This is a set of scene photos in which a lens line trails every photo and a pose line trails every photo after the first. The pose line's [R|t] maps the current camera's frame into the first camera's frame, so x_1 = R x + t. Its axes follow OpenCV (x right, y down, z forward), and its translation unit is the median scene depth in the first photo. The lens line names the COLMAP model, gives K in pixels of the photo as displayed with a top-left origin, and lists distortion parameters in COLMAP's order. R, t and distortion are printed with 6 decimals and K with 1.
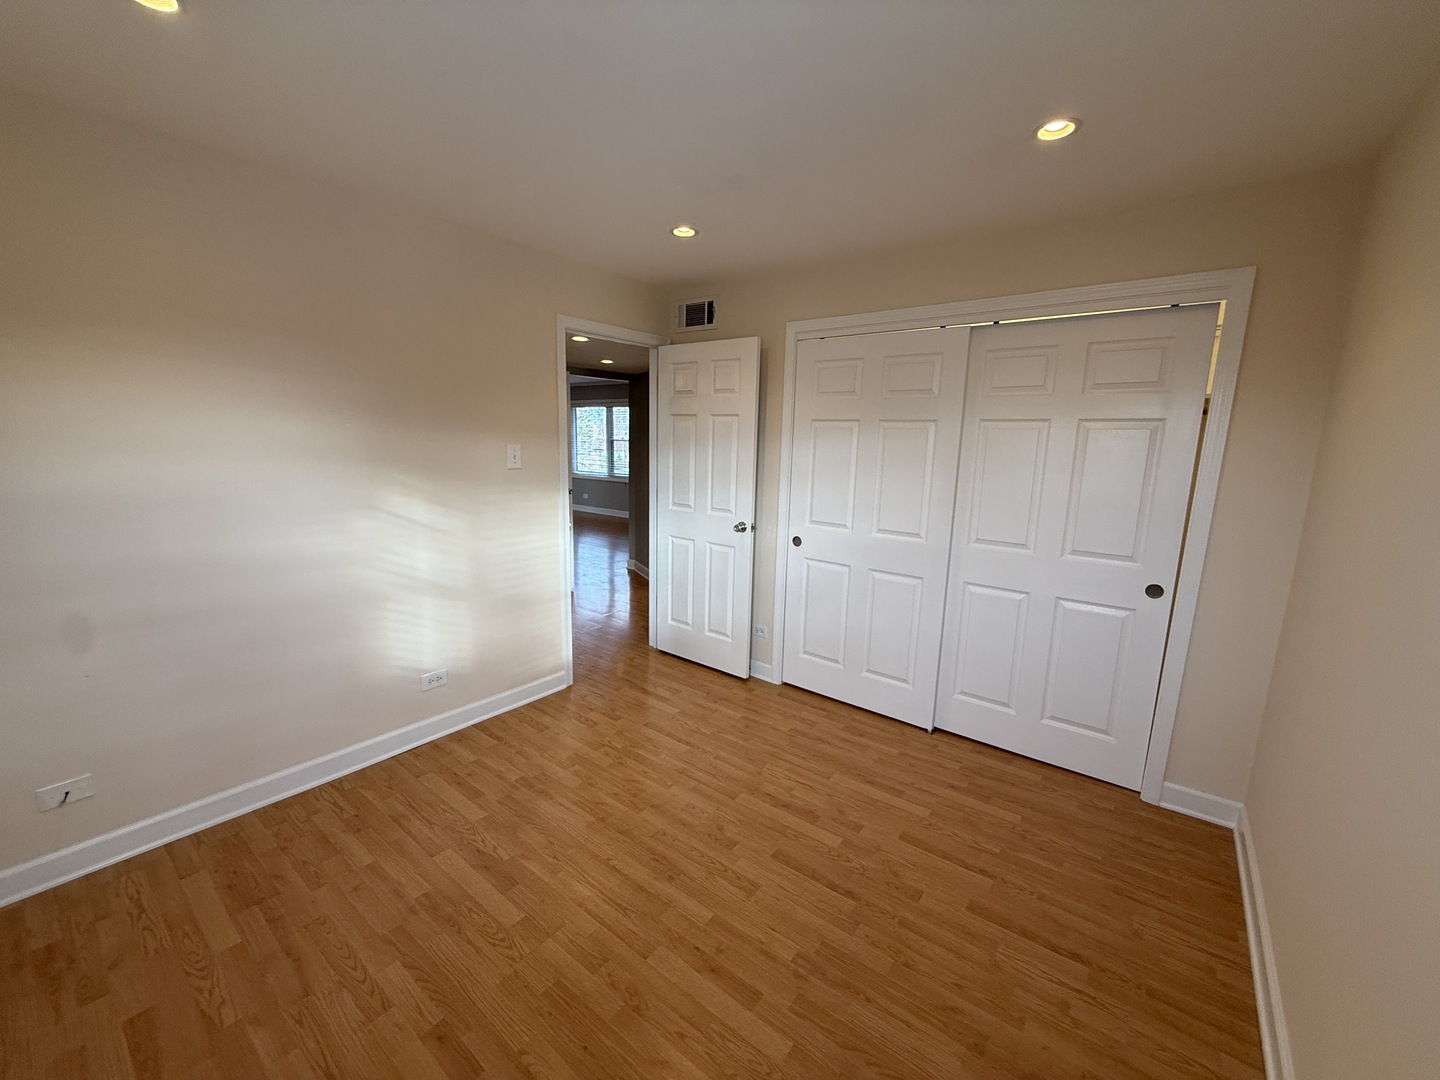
lens RADIAL K [[573.4, 0, 721.9], [0, 573.4, 532.6], [0, 0, 1]] dist [-0.001937, 0.000240]
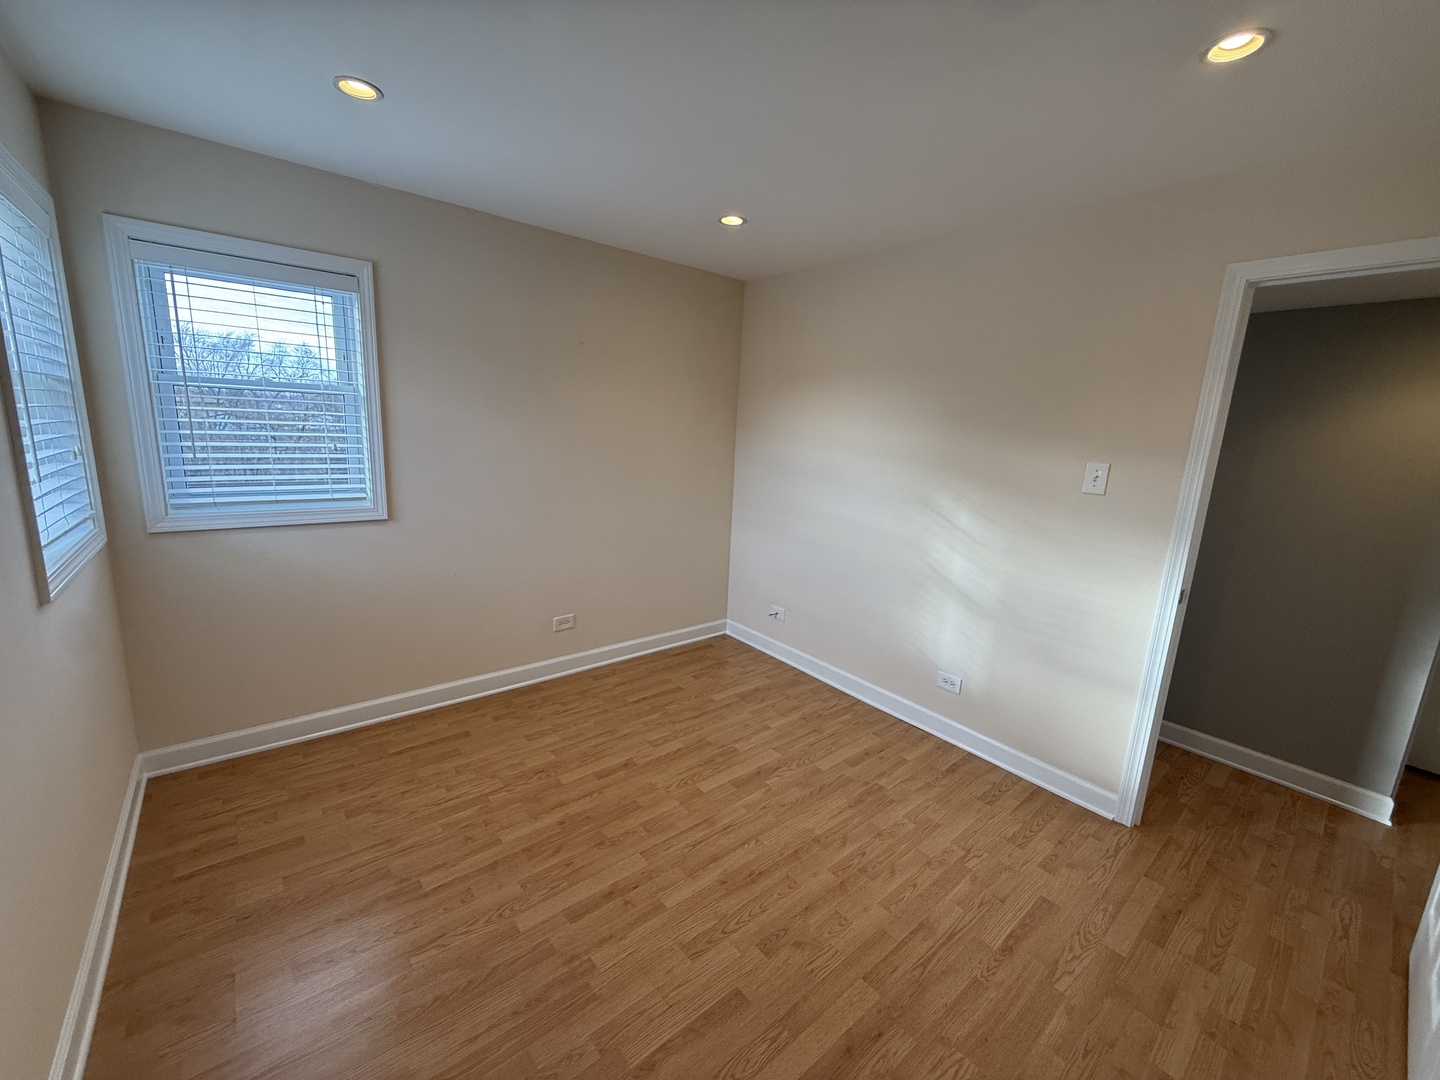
lens RADIAL K [[573.4, 0, 711.3], [0, 573.4, 535.2], [0, 0, 1]] dist [-0.001937, 0.000240]
pose [[-0.217756, 0.153422, -0.963869, 0.680549], [-0.215797, 0.955558, 0.200852, -0.138657], [0.951848, 0.251737, -0.174970, 0.887629]]
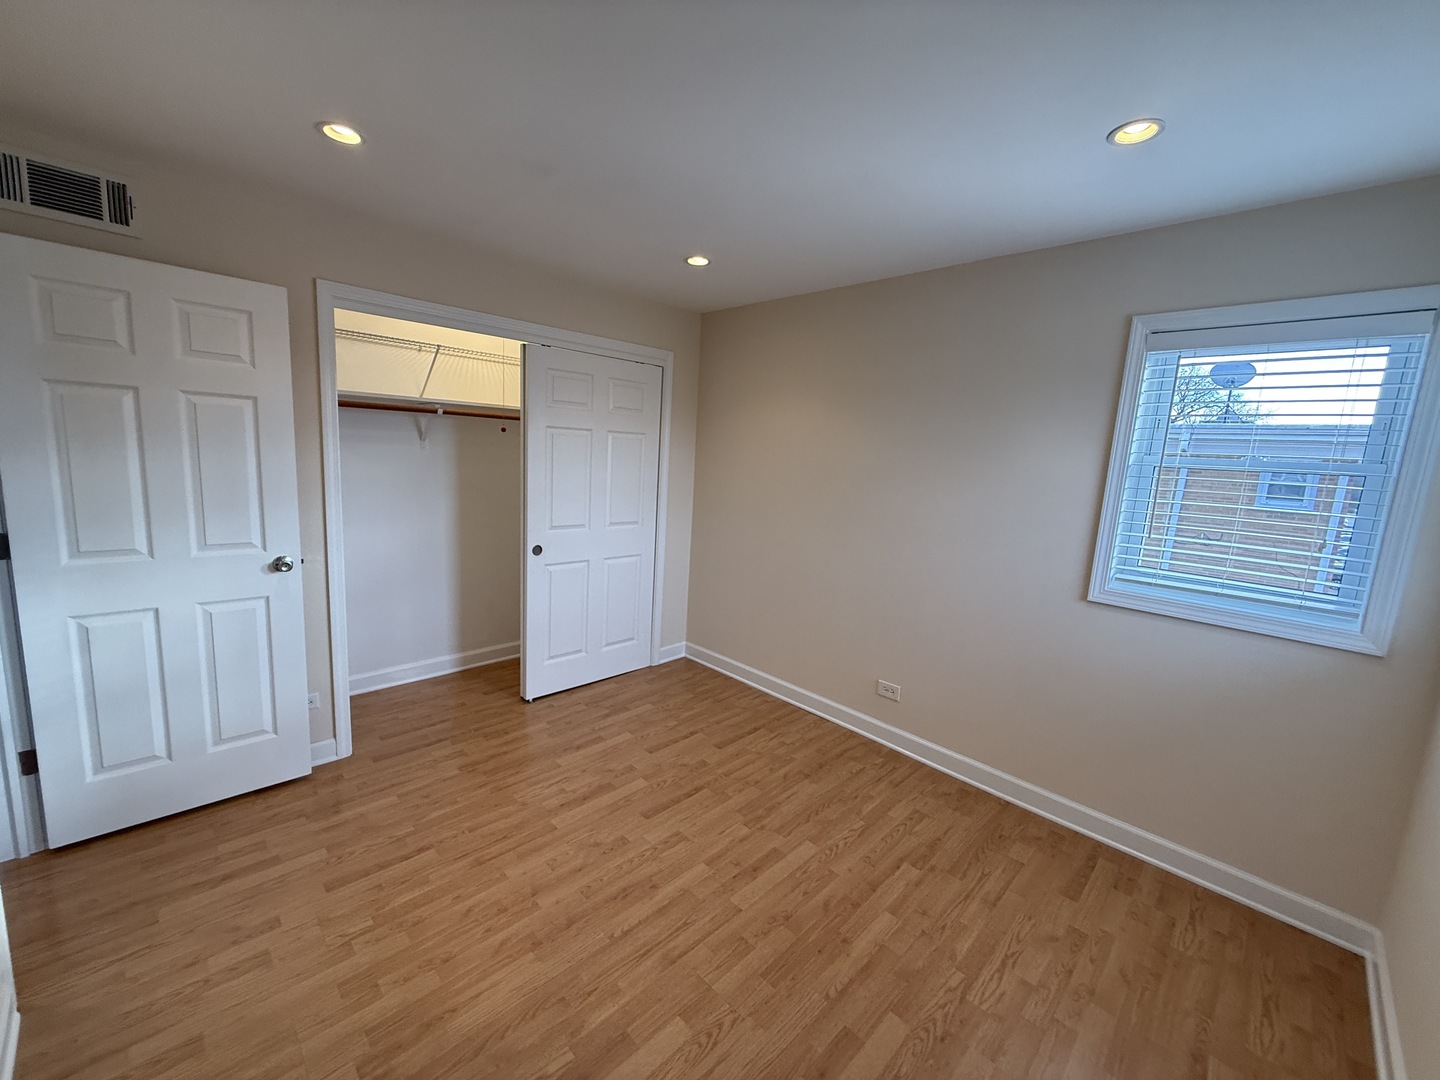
lens RADIAL K [[573.4, 0, 706.9], [0, 573.4, 534.9], [0, 0, 1]] dist [-0.001937, 0.000240]
pose [[0.140264, -0.160659, 0.976993, -0.859408], [0.114573, 0.982752, 0.145157, -0.131655], [-0.983463, 0.091576, 0.156252, 0.611927]]
